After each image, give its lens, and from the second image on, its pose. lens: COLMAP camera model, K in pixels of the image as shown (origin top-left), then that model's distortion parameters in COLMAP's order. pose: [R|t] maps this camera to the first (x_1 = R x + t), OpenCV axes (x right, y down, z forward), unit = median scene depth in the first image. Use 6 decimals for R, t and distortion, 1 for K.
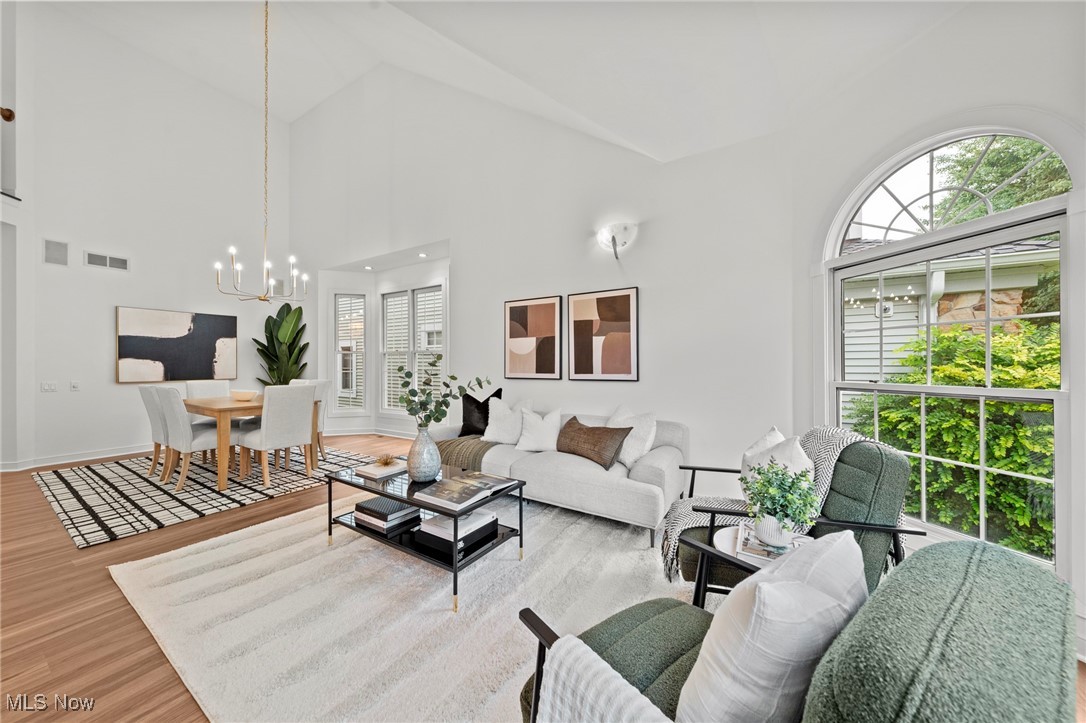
lens RADIAL K [[366.7, 0, 540.0], [0, 366.7, 365.2], [0, 0, 1]] dist [-0.003983, -0.000091]
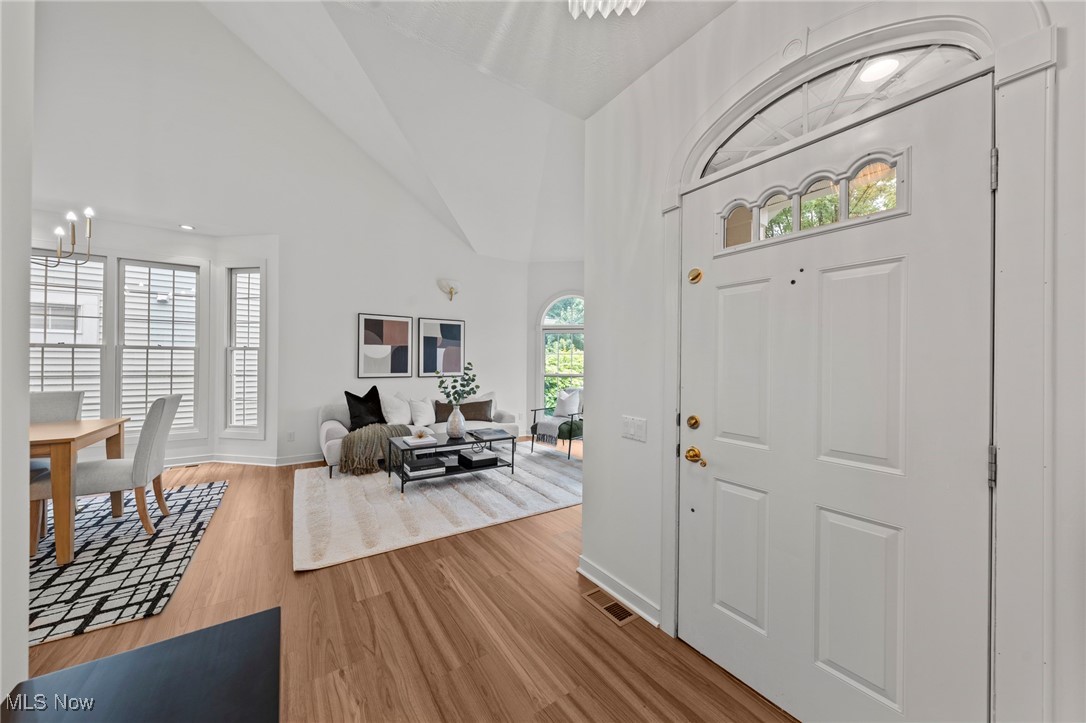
lens RADIAL K [[379.8, 0, 540.6], [0, 379.8, 358.2], [0, 0, 1]] dist [-0.001183, 0.000670]
pose [[0.416562, 0.013827, 0.909002, -1.038751], [-0.007846, 0.999902, -0.011615, -0.019521], [-0.909073, -0.002294, 0.416630, -0.040737]]
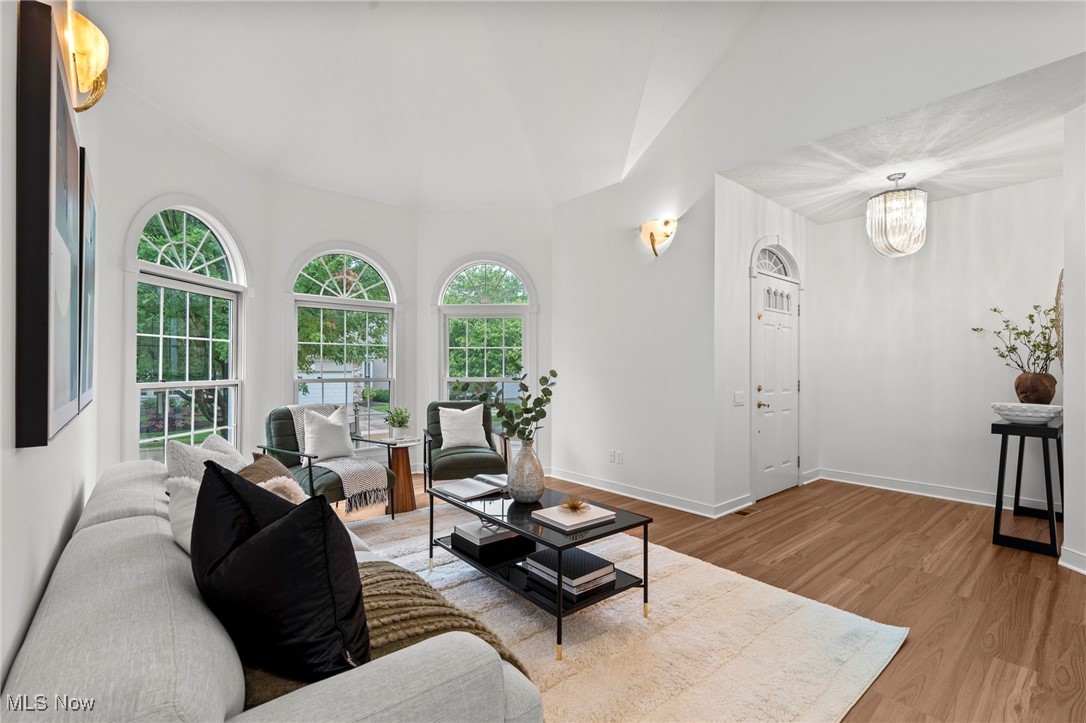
lens RADIAL K [[473.4, 0, 538.6], [0, 473.4, 363.2], [0, 0, 1]] dist [0.002925, -0.001085]
pose [[-0.946364, -0.001575, 0.323099, -0.420599], [-0.004318, 0.999960, -0.007772, -0.002552], [-0.323074, -0.008750, -0.946333, 1.231810]]
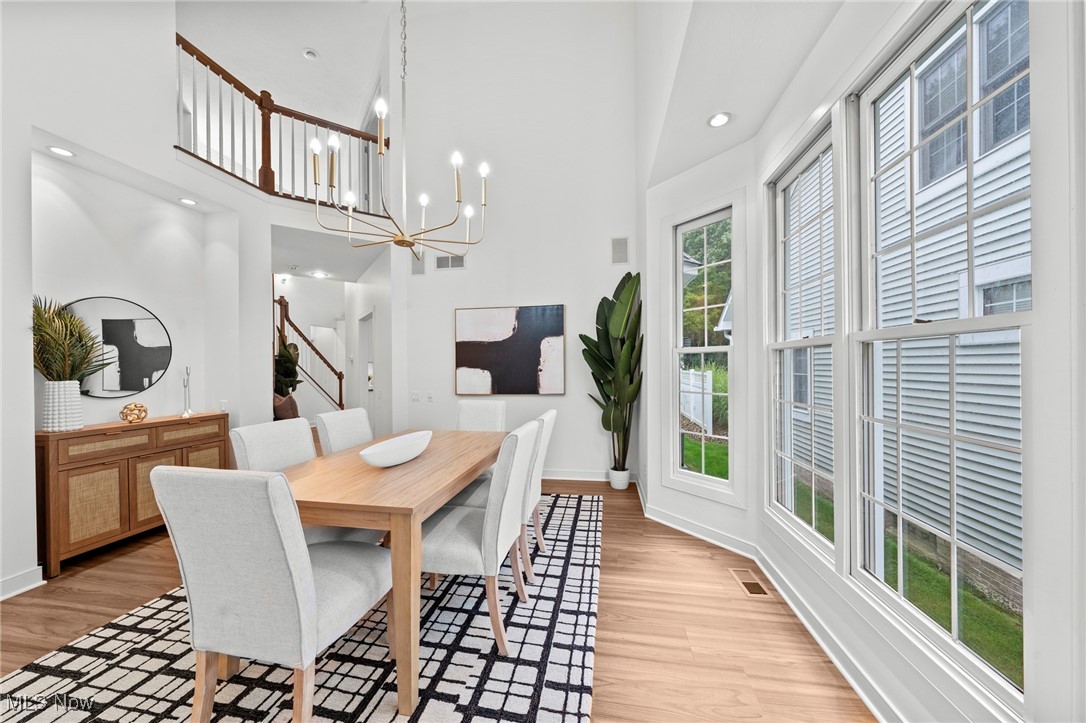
lens RADIAL K [[366.7, 0, 541.3], [0, 366.7, 371.3], [0, 0, 1]] dist [-0.003983, -0.000091]
pose [[0.362750, 0.009480, -0.931838, -0.300603], [0.009564, 0.999858, 0.013895, -0.026078], [0.931837, -0.013952, 0.362608, 1.098908]]
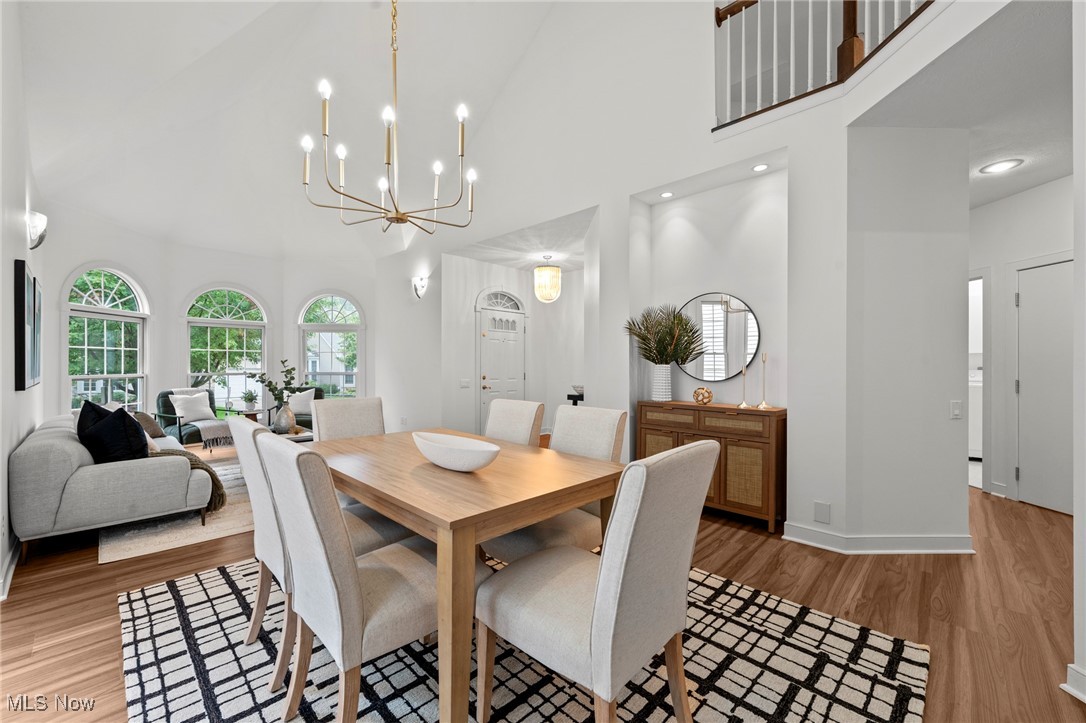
lens RADIAL K [[420.3, 0, 537.4], [0, 420.3, 362.5], [0, 0, 1]] dist [-0.007745, 0.000813]
pose [[-0.978215, -0.000628, 0.207594, -1.131476], [-0.001034, 0.999998, -0.001848, -0.010444], [-0.207593, -0.002022, -0.978213, 1.609718]]
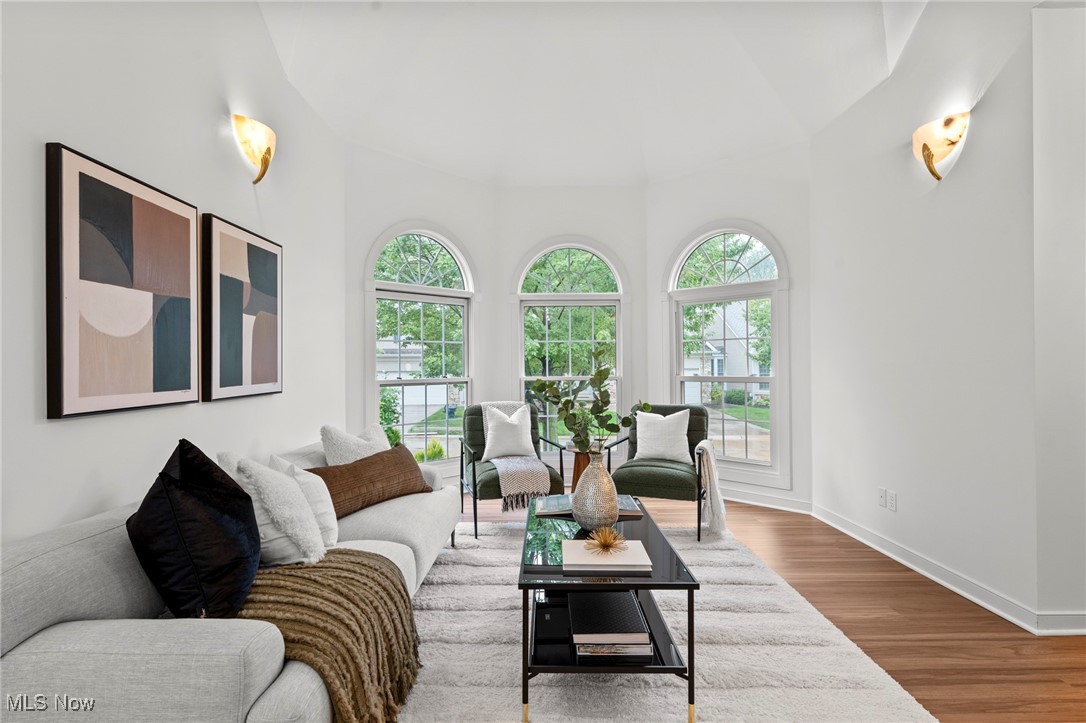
lens RADIAL K [[543.4, 0, 544.8], [0, 543.4, 357.8], [0, 0, 1]] dist [0.005433, -0.000668]
pose [[-0.527739, 0.013489, 0.849300, -0.693186], [0.007066, 0.999909, -0.011490, -0.002967], [-0.849377, -0.000063, -0.527786, 0.982028]]
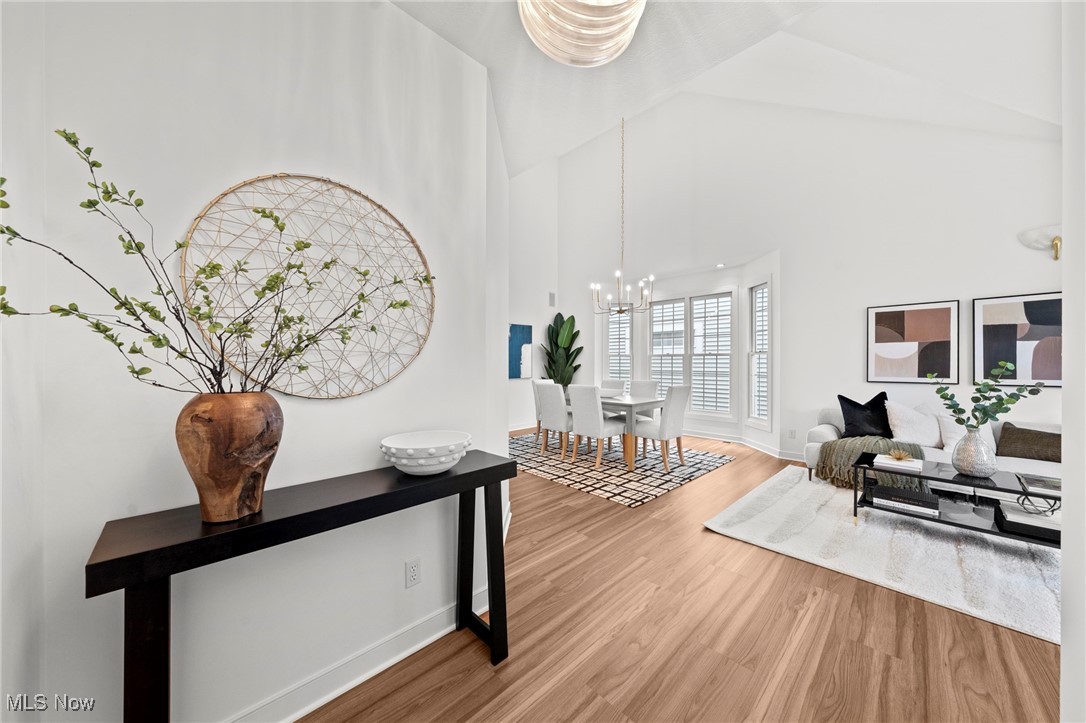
lens RADIAL K [[366.7, 0, 537.6], [0, 366.7, 365.0], [0, 0, 1]] dist [-0.003983, -0.000091]
pose [[0.966894, 0.002956, -0.255163, -0.787468], [-0.002054, 0.999991, 0.003799, -0.014720], [0.255172, -0.003149, 0.966891, -0.242074]]
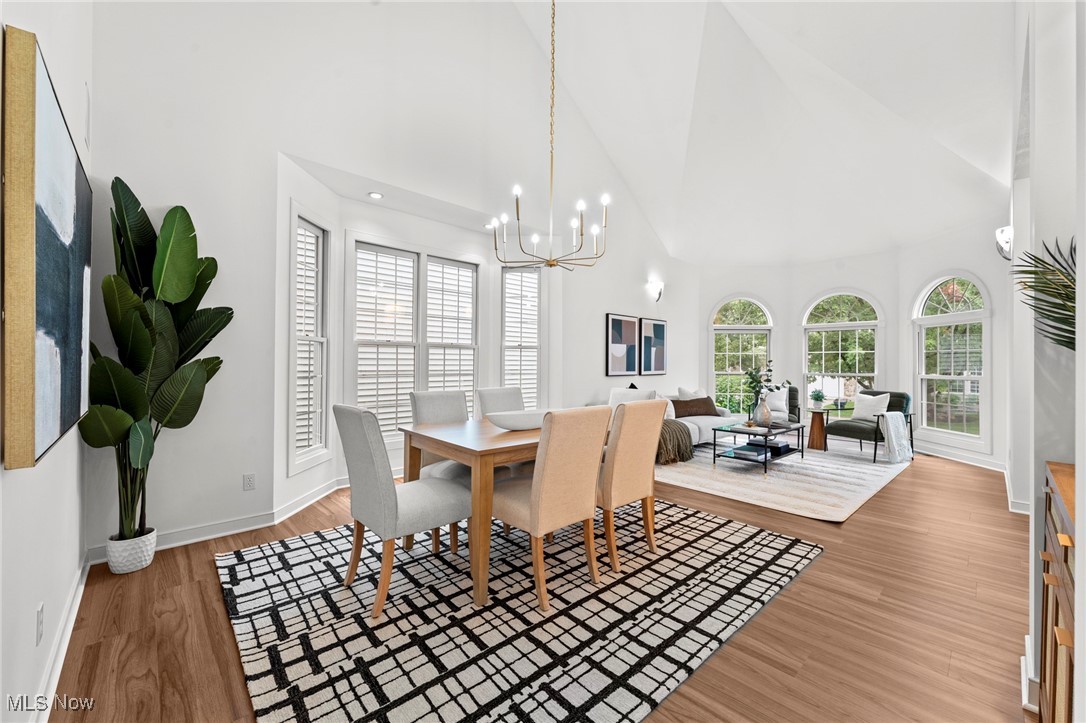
lens RADIAL K [[420.3, 0, 542.0], [0, 420.3, 357.1], [0, 0, 1]] dist [-0.007745, 0.000813]
pose [[0.277721, 0.017630, 0.960500, -1.629867], [-0.008358, 0.999838, -0.015935, -0.002758], [-0.960625, -0.003602, 0.277824, 0.893053]]
